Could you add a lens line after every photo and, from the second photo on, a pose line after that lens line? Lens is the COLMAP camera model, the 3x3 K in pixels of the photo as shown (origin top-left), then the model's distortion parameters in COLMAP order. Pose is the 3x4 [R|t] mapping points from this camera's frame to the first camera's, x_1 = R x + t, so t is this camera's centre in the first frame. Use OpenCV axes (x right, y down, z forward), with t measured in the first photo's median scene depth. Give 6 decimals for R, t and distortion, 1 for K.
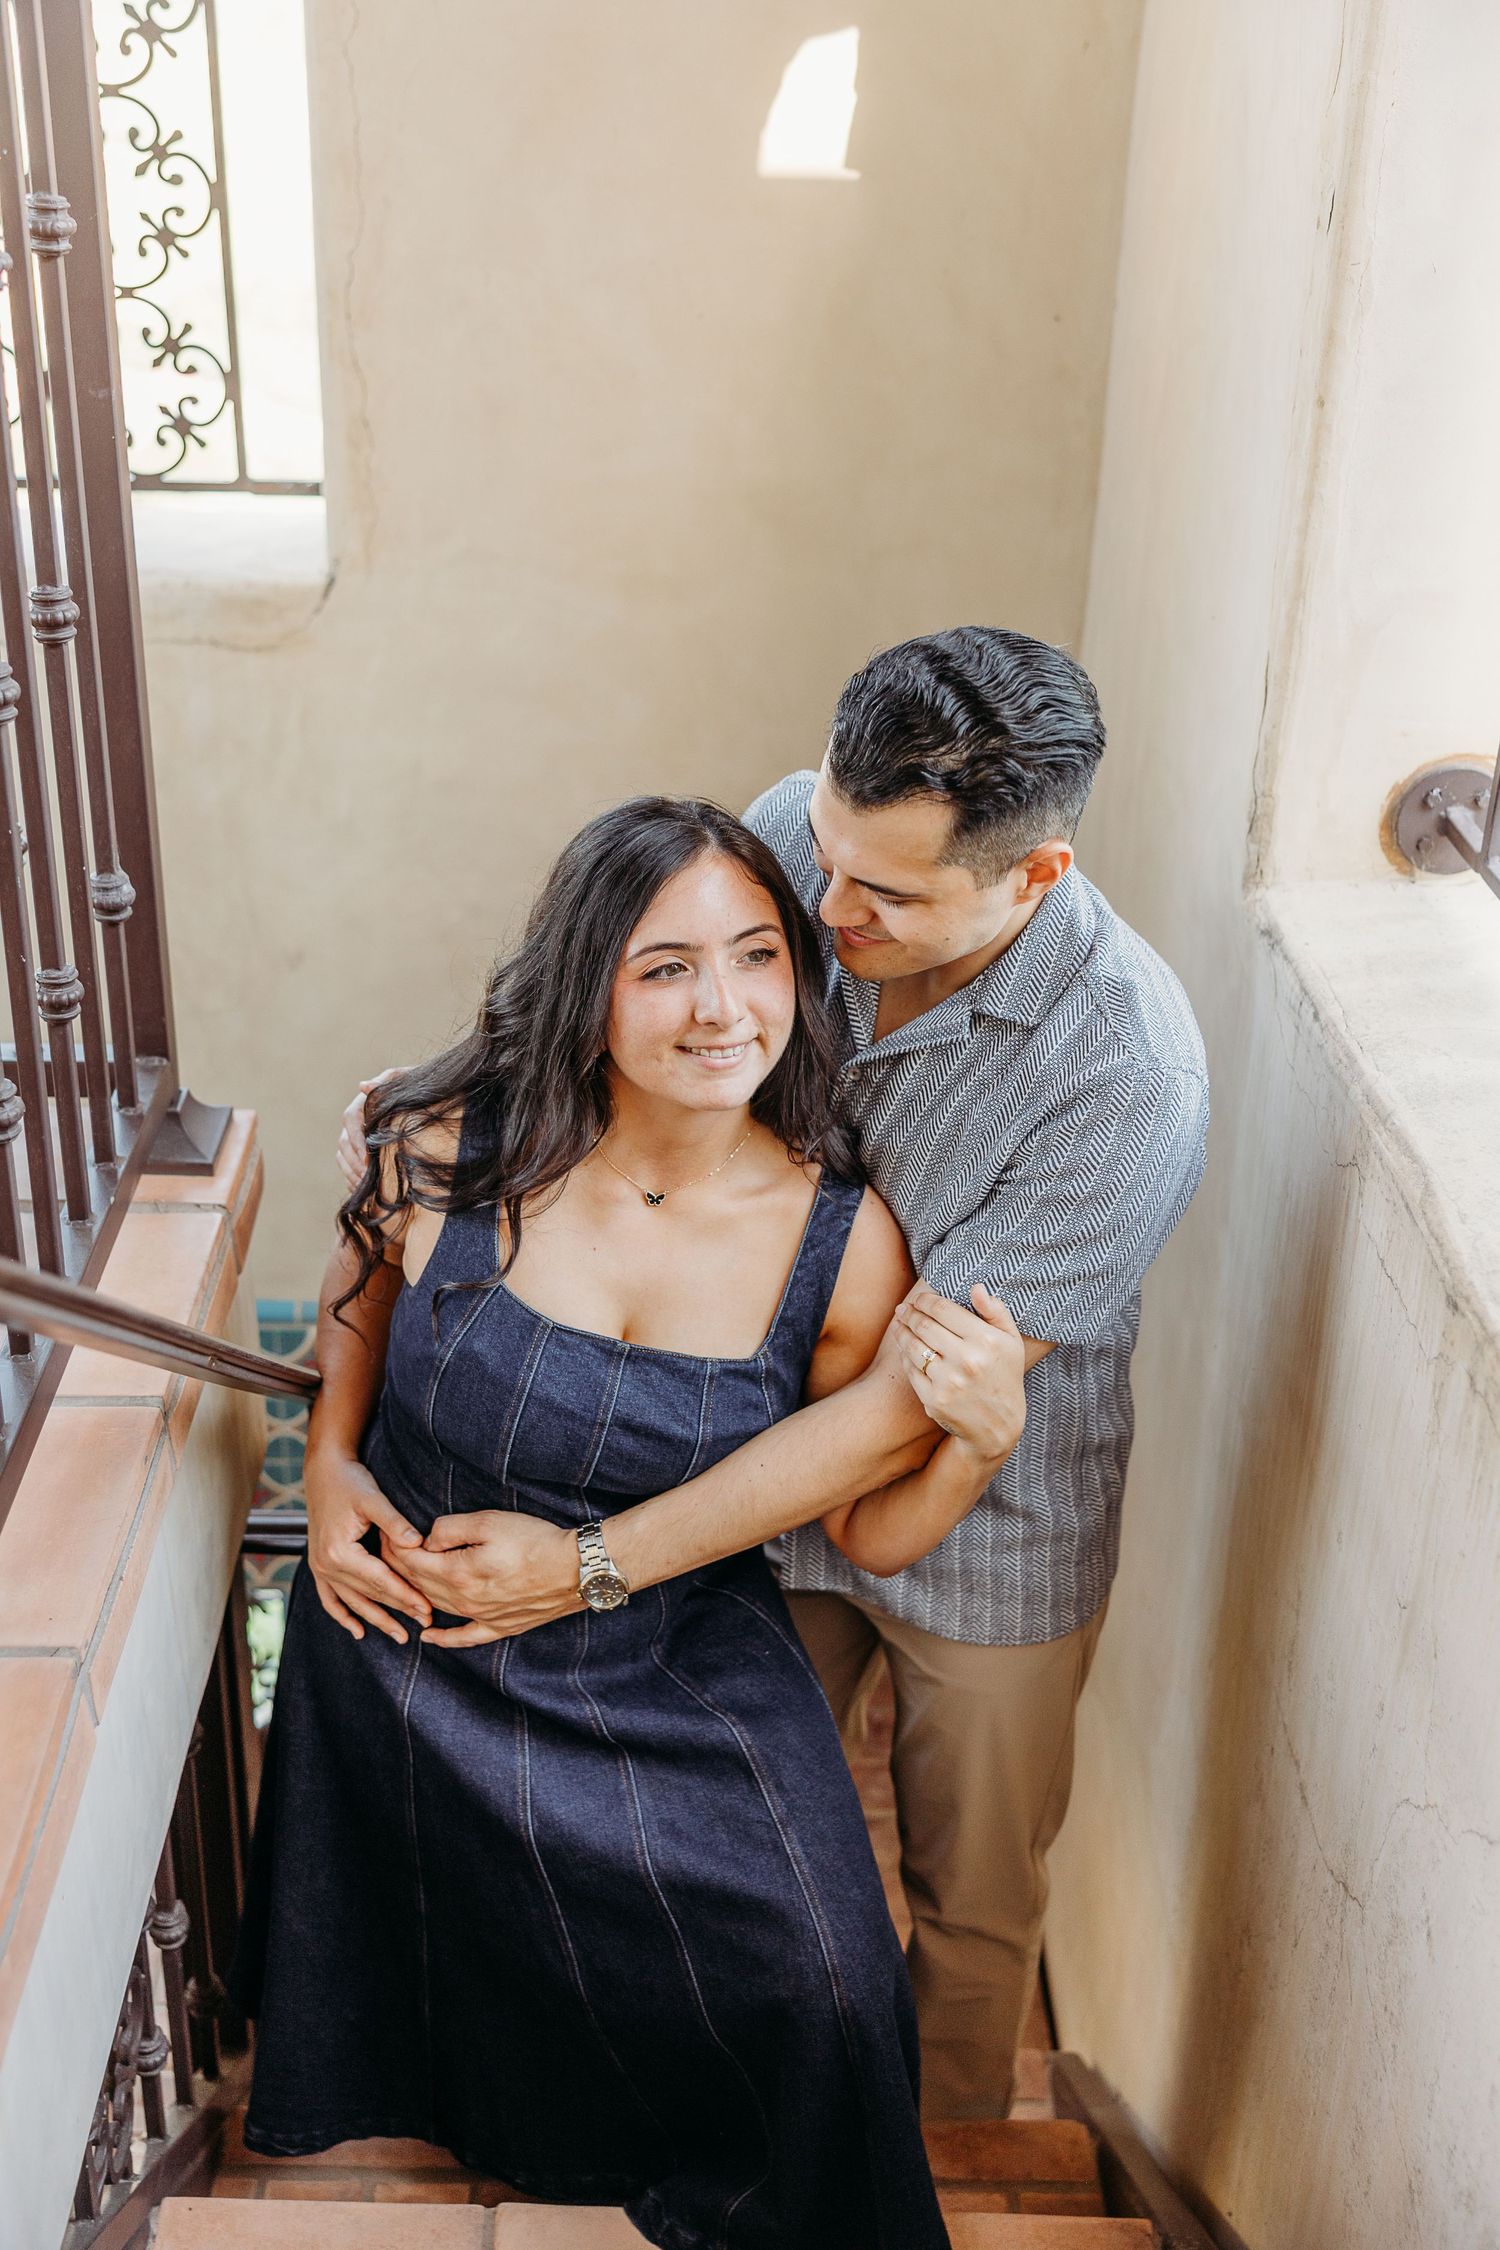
lens RADIAL K [[2534.8, 0, 742.8], [0, 2534.8, 1122.4], [0, 0, 1]] dist [0.018876, 0.000000]
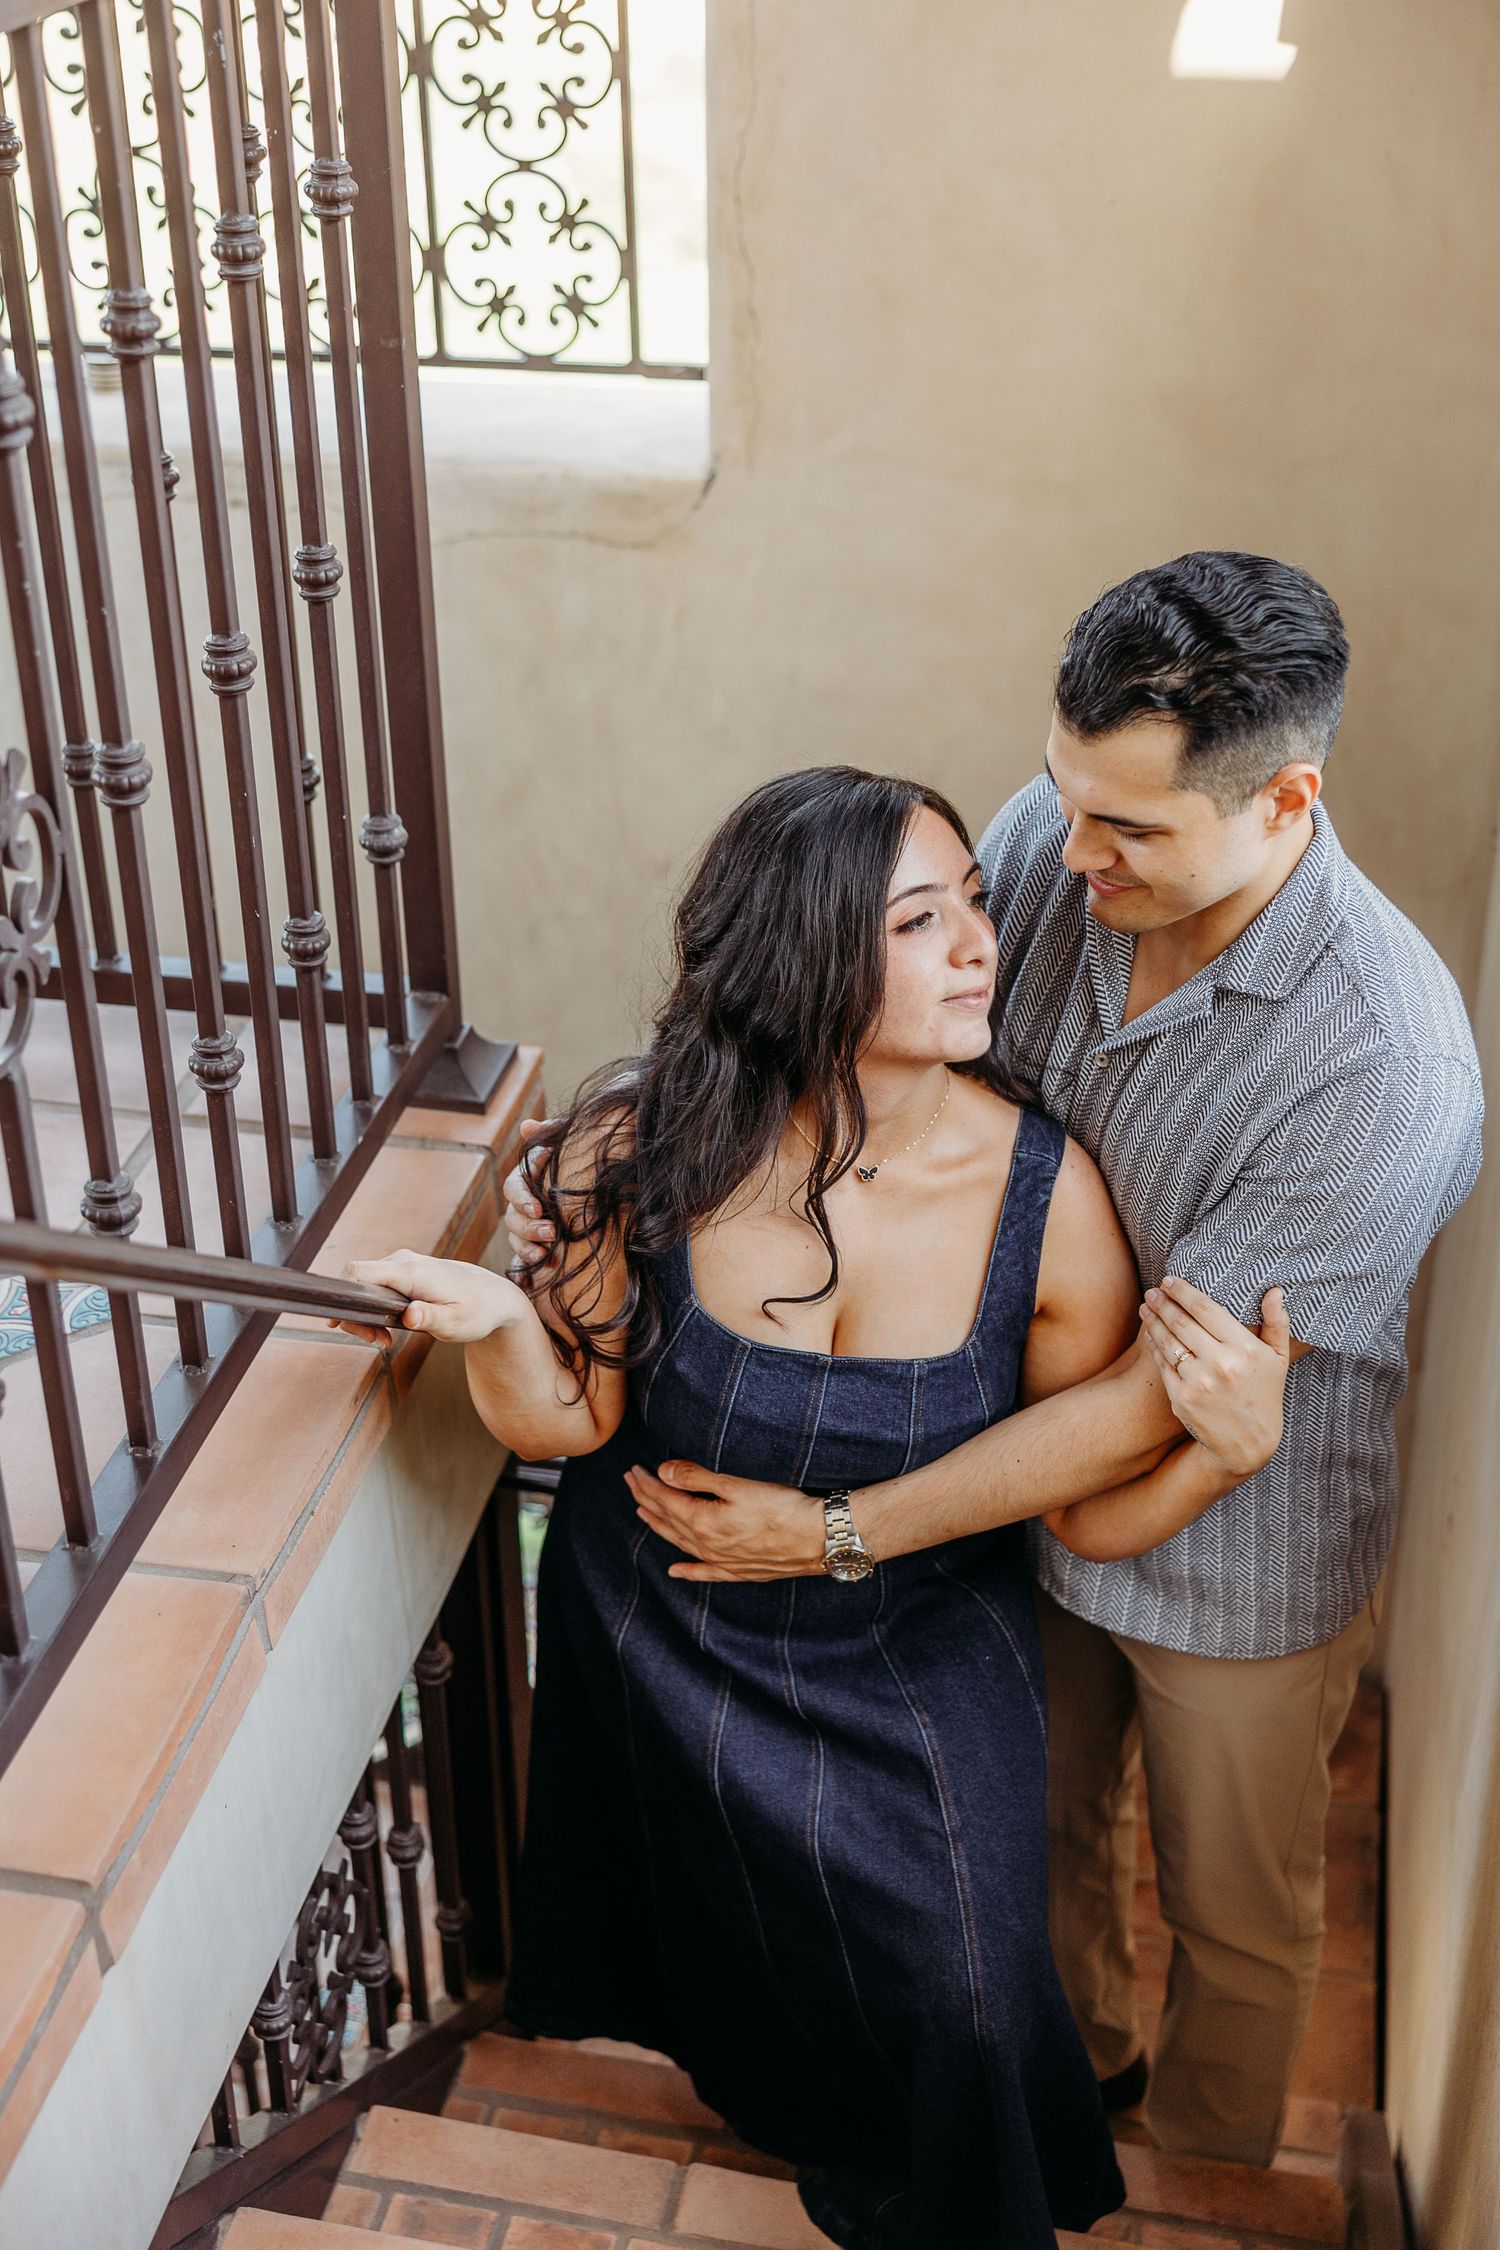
lens RADIAL K [[2924.2, 0, 759.6], [0, 2924.2, 1130.0], [0, 0, 1]] dist [0.031467, 0.000000]
pose [[0.975992, 0.076154, -0.204058, 0.141089], [-0.065873, 0.996215, 0.056722, -0.048439], [0.207605, -0.041918, 0.977314, -0.110671]]
